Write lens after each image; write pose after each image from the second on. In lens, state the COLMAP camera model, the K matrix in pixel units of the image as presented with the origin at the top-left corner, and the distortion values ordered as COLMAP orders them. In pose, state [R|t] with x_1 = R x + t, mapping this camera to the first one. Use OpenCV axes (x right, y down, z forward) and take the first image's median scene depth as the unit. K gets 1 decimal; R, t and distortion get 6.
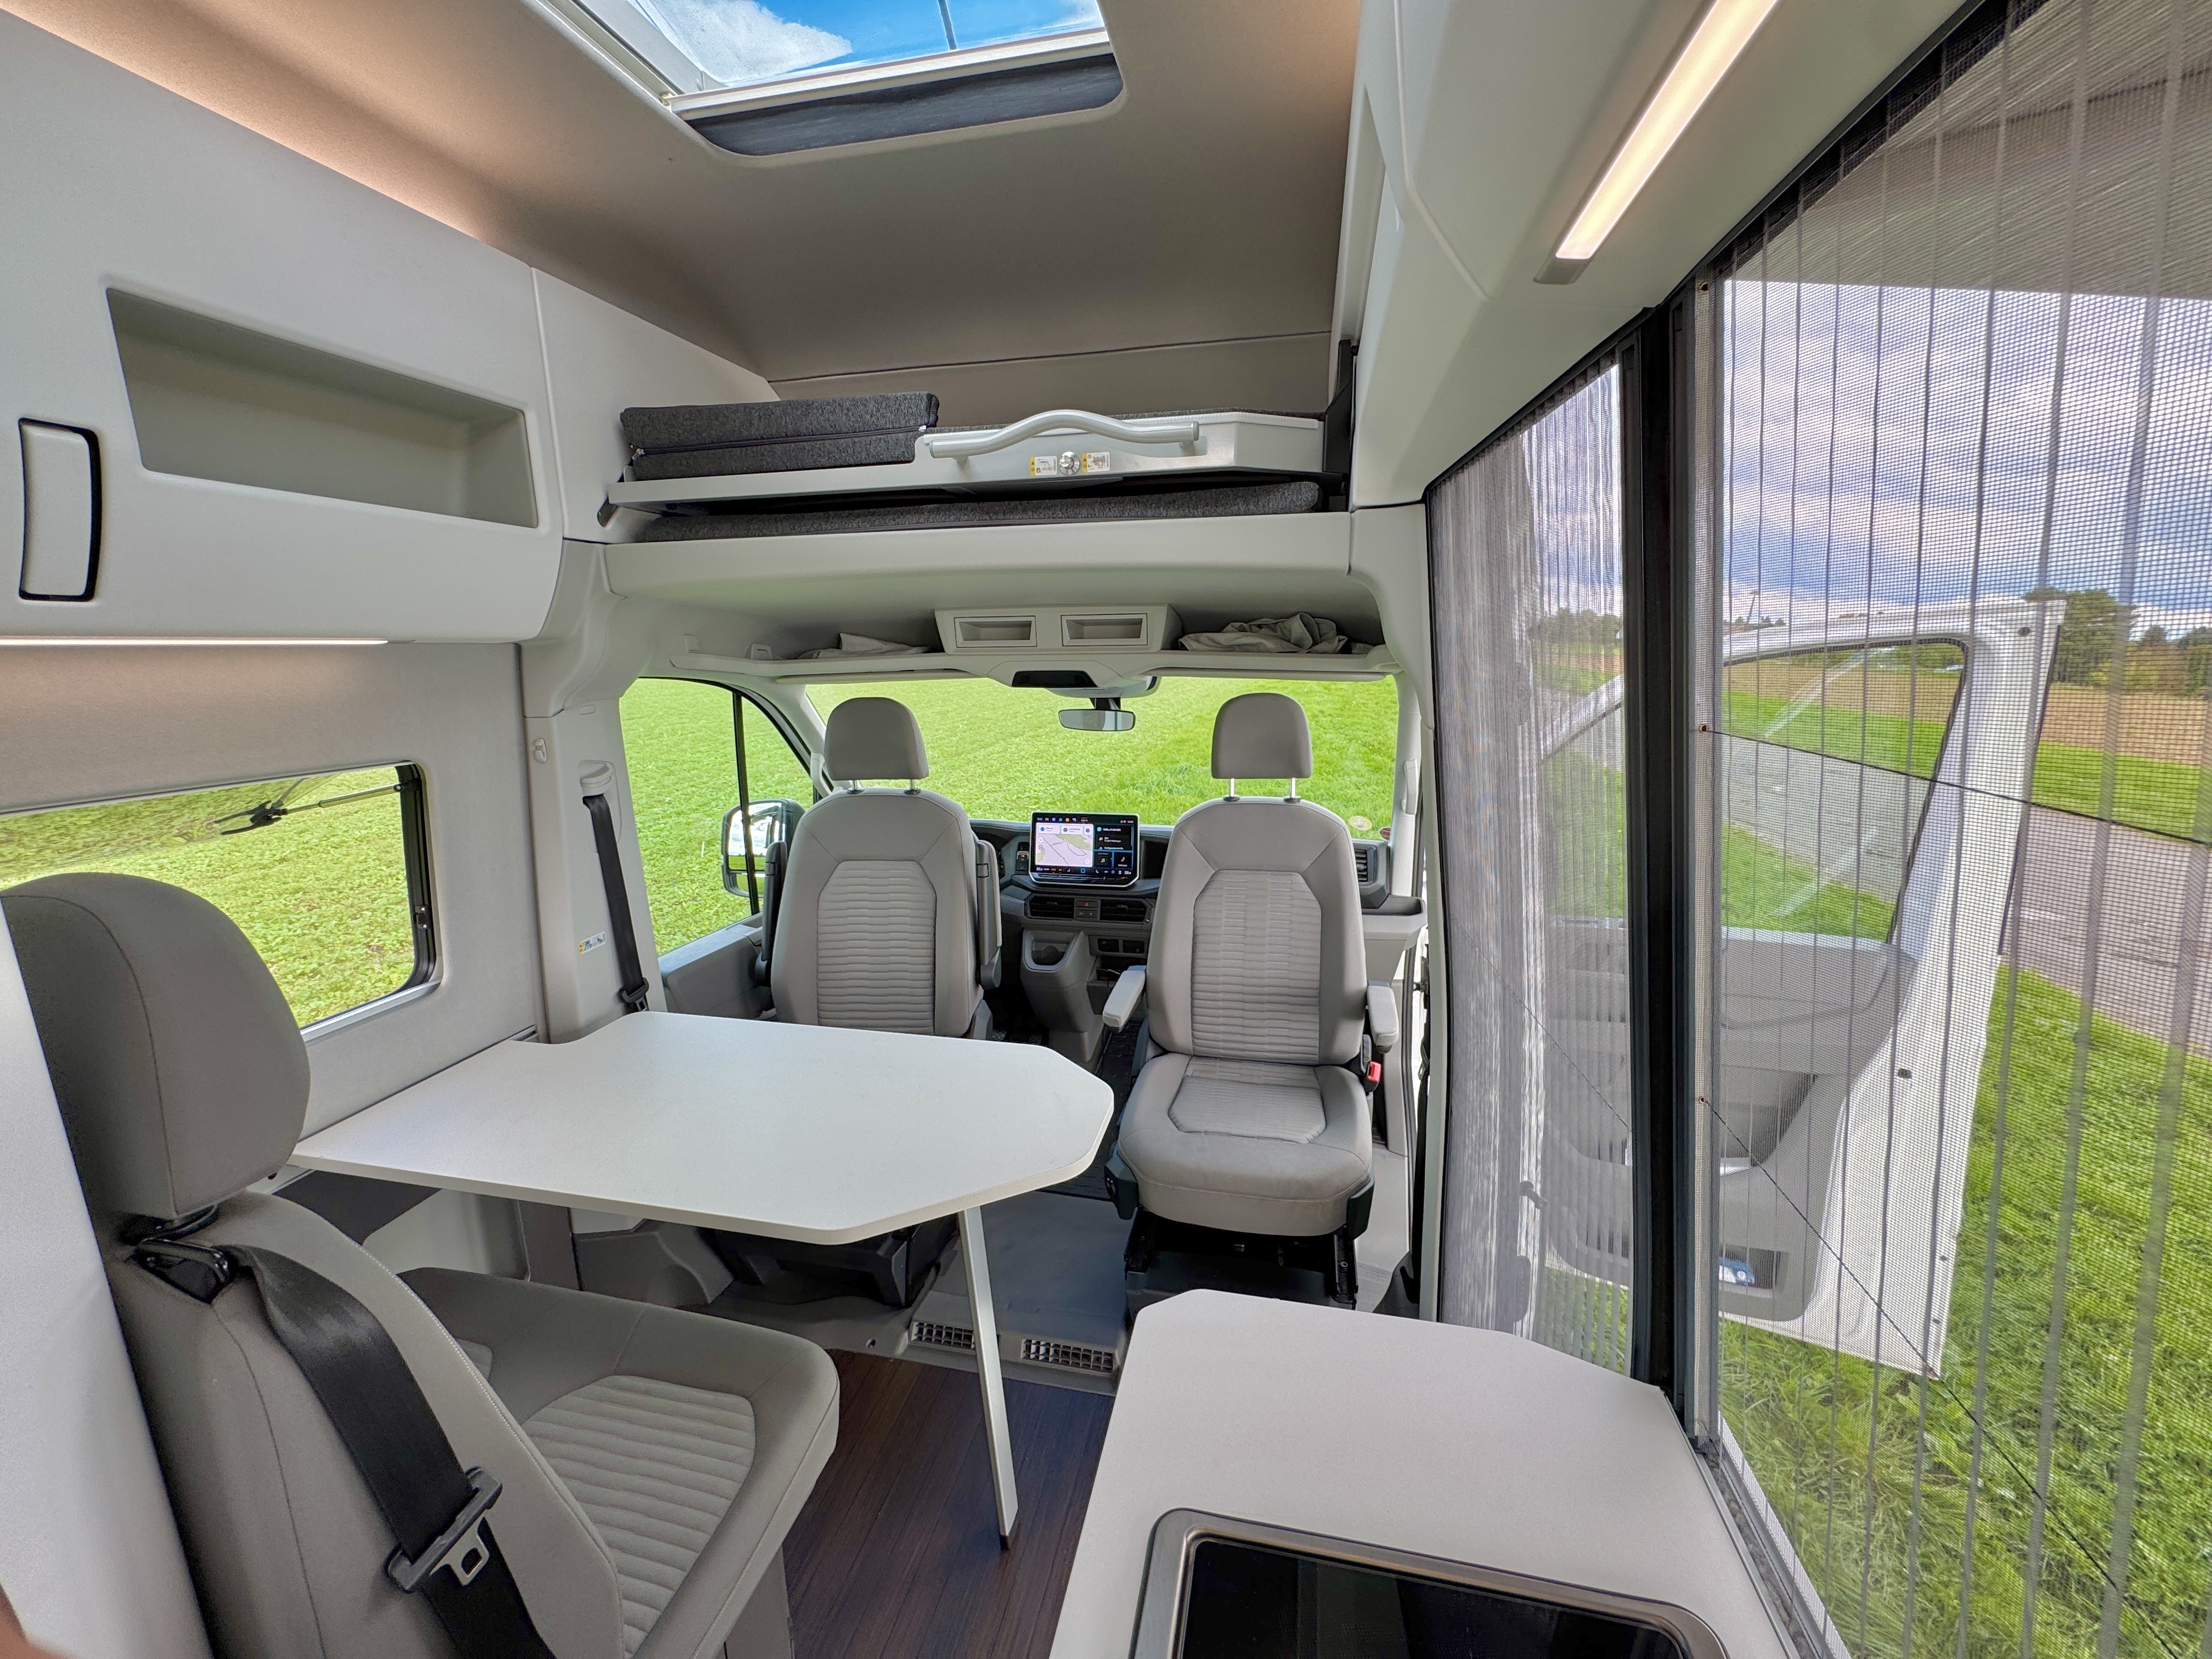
lens RADIAL K [[888.7, 0, 1106.0], [0, 888.7, 829.5], [0, 0, 1]] dist [0.000218, -0.000577]
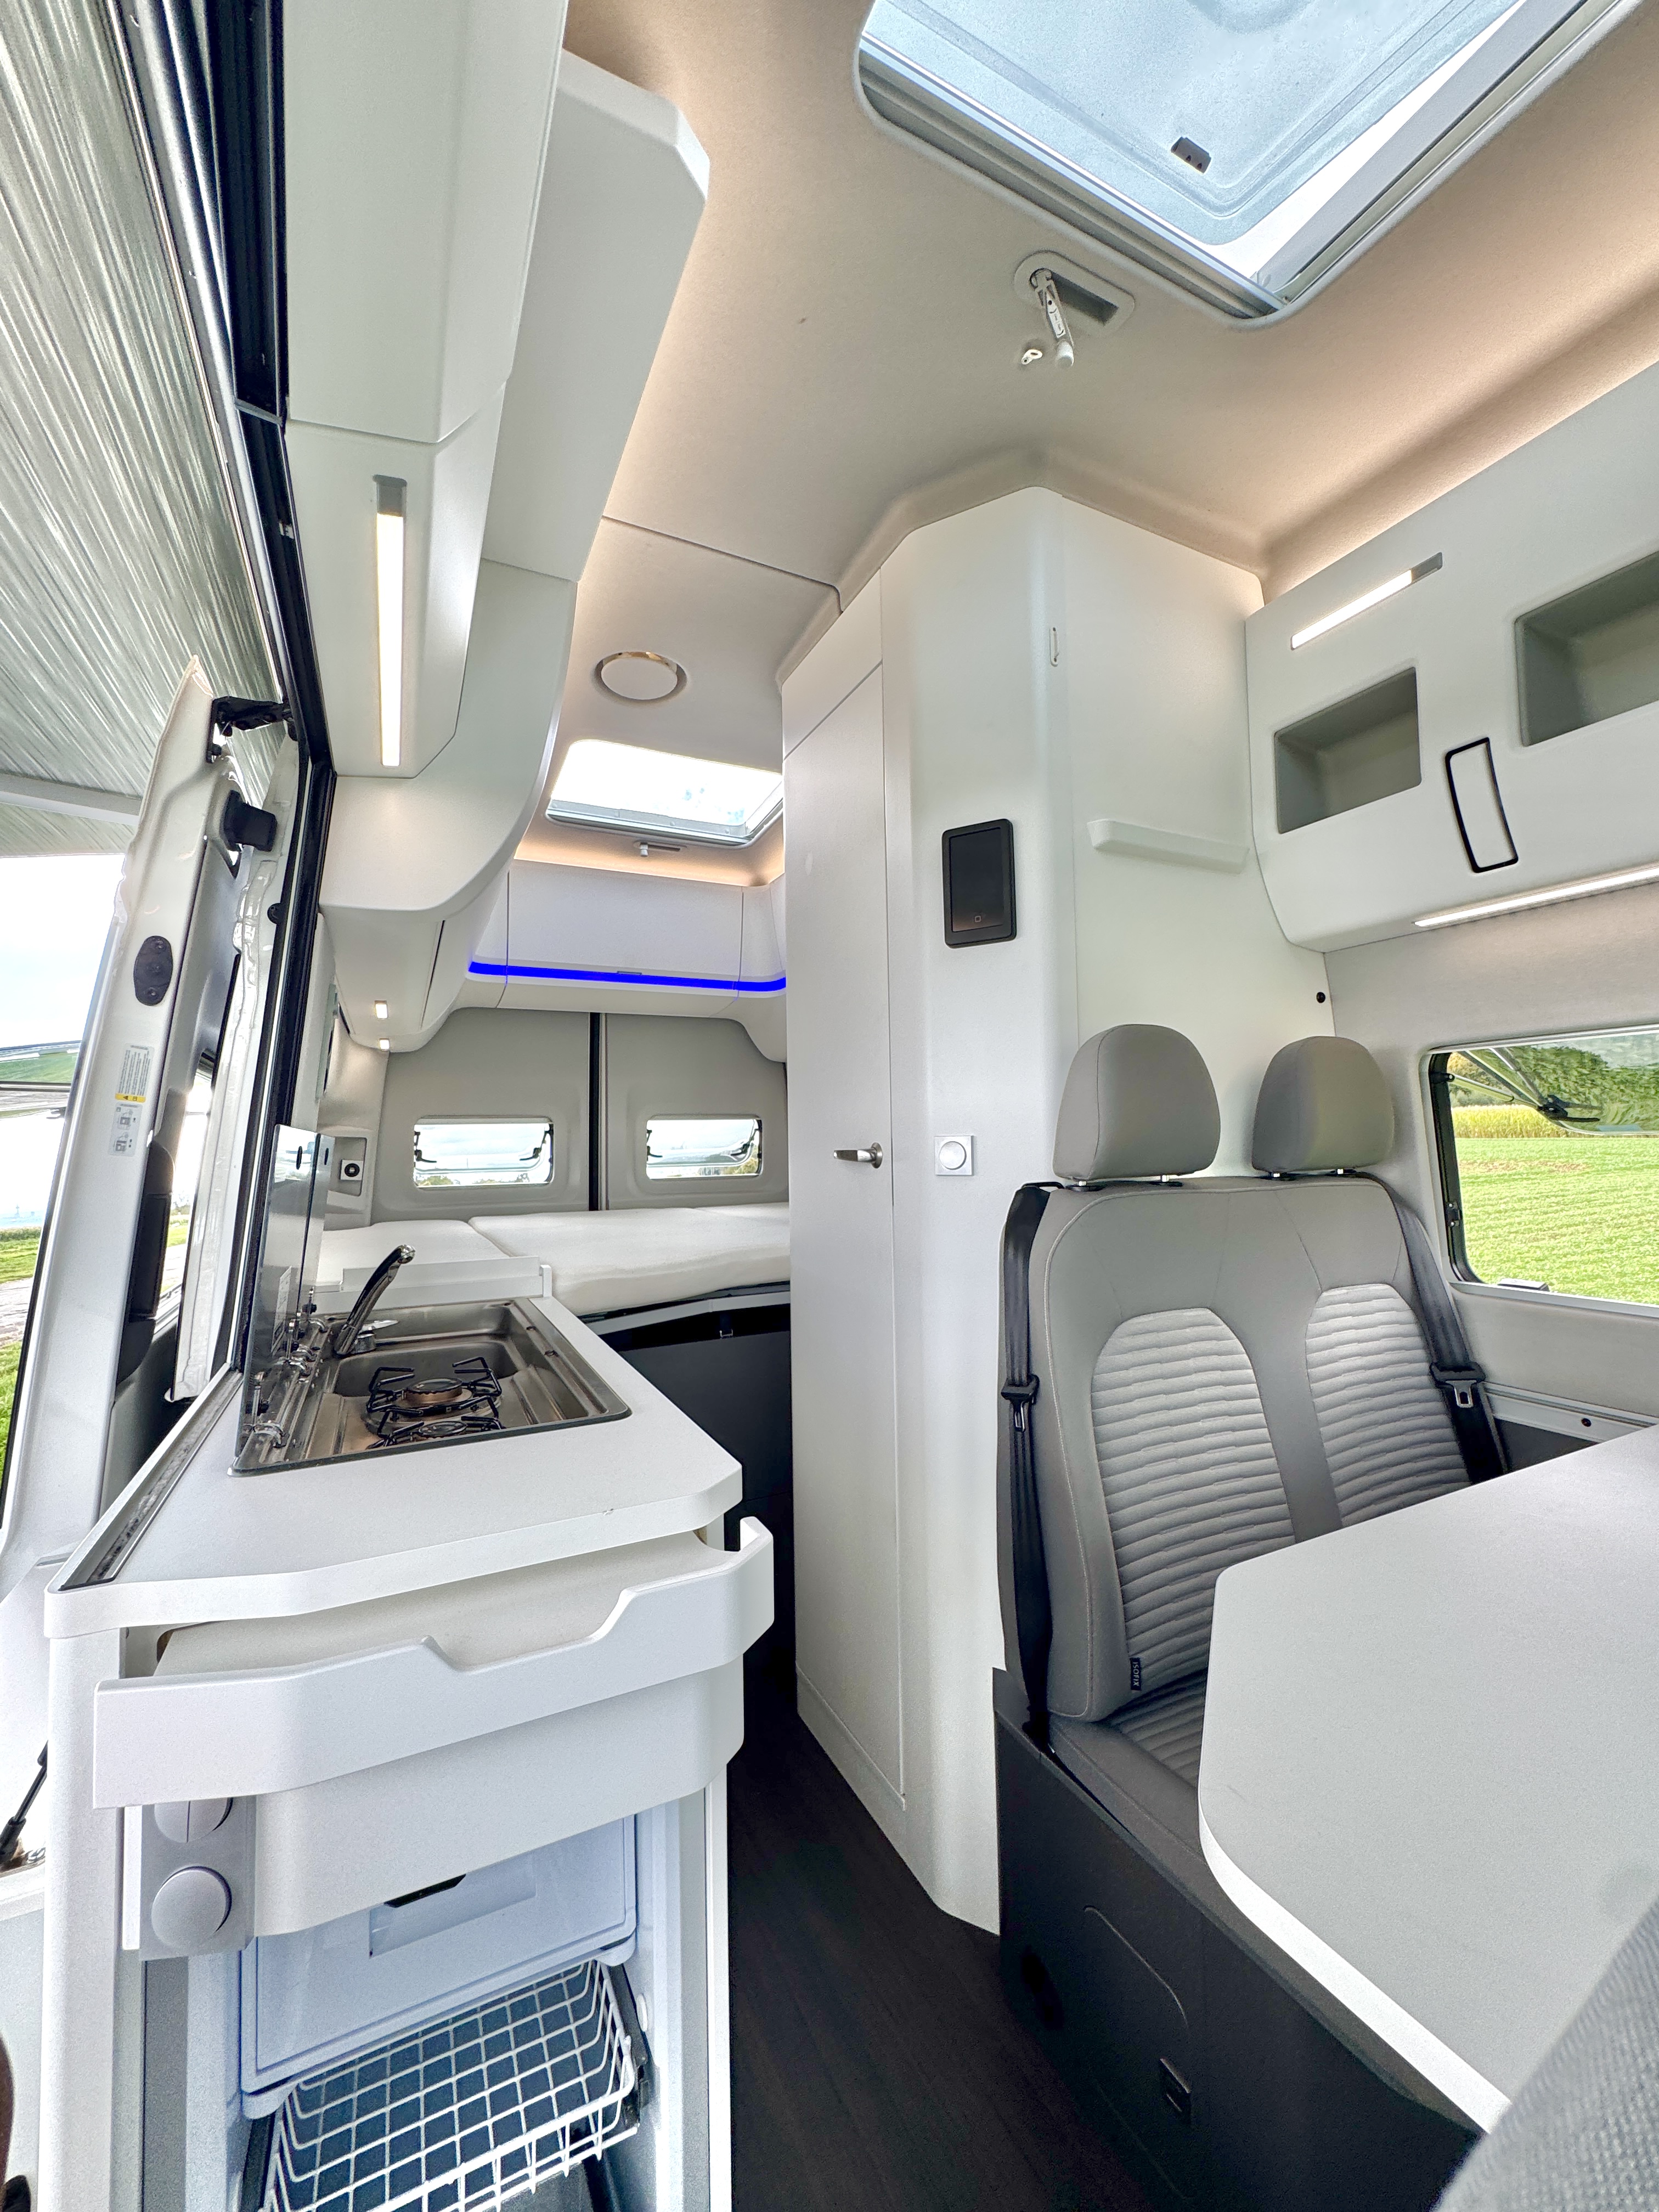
lens RADIAL K [[888.7, 0, 834.8], [0, 888.7, 1105.9], [0, 0, 1]] dist [0.000218, -0.000577]
pose [[-0.775643, -0.002370, -0.631168, 0.190699], [-0.103118, 0.987033, 0.123016, 0.014958], [0.622692, 0.160501, -0.765829, 0.613851]]
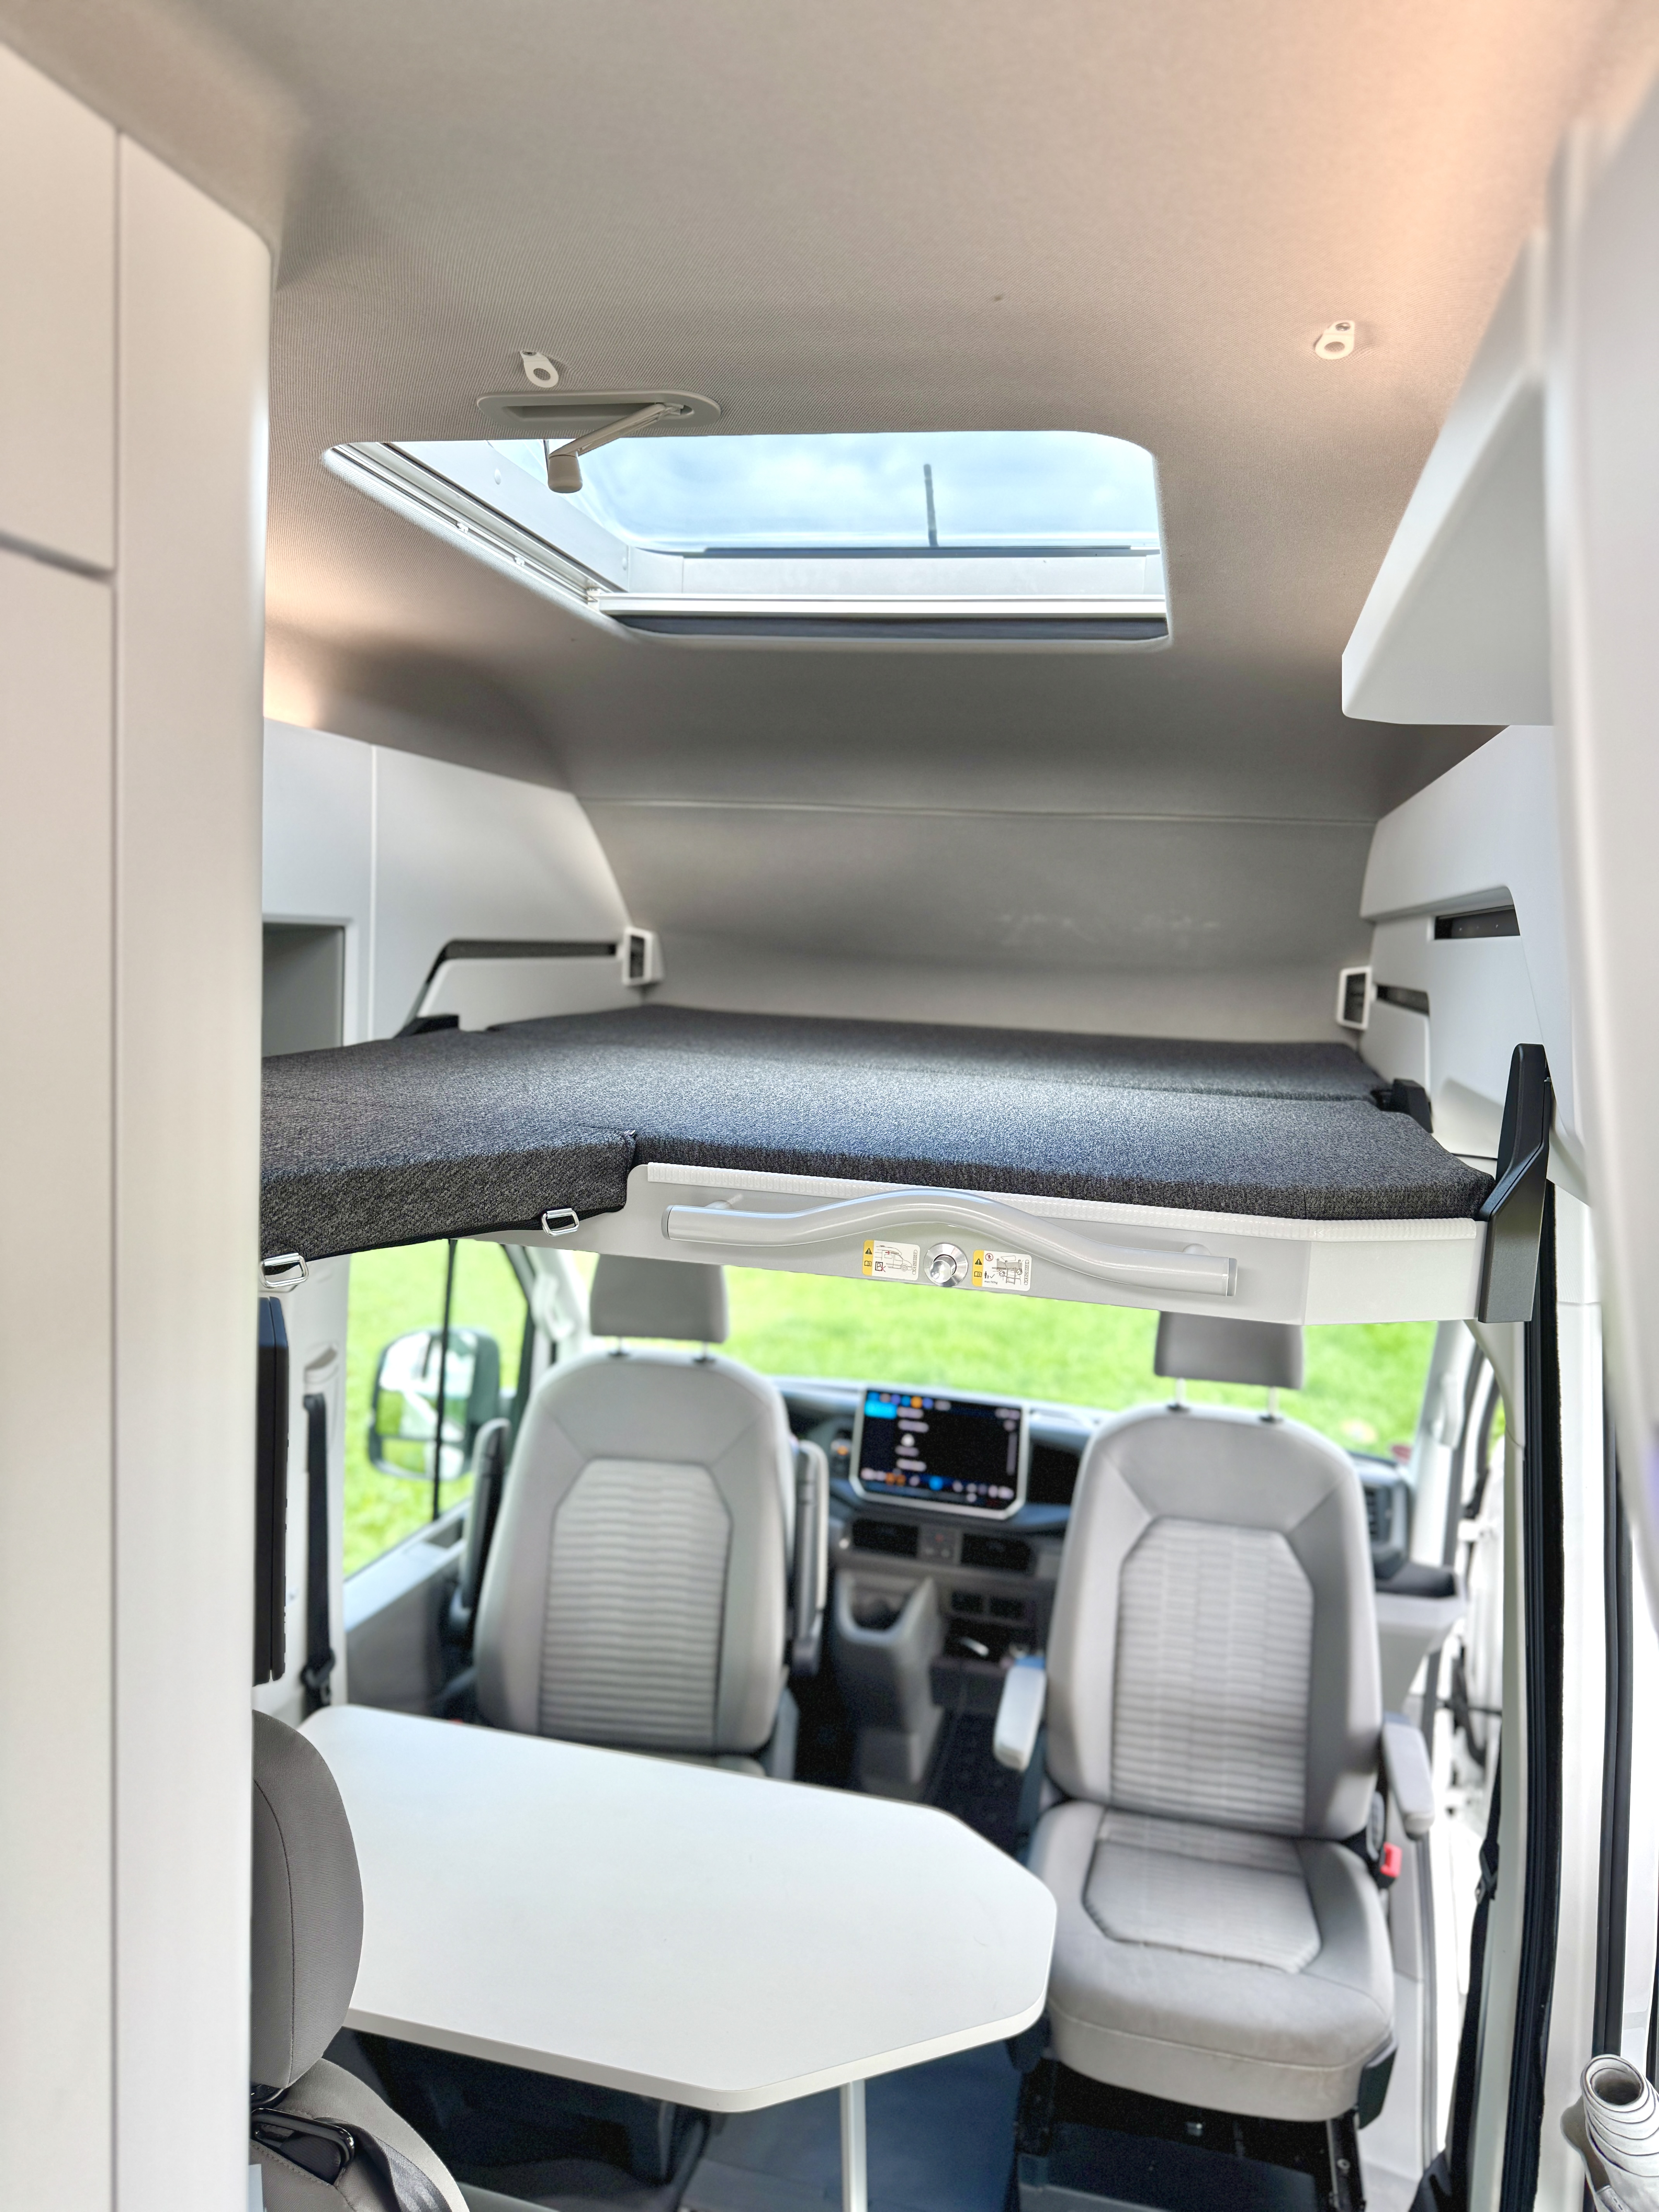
lens RADIAL K [[1575.9, 0, 829.5], [0, 1575.9, 1106.0], [0, 0, 1]] dist [0.043201, -0.048057]
pose [[0.997745, 0.066701, -0.007522, -0.137459], [-0.067116, 0.993003, -0.097158, -0.135021], [0.000989, 0.097444, 0.995241, -0.226605]]
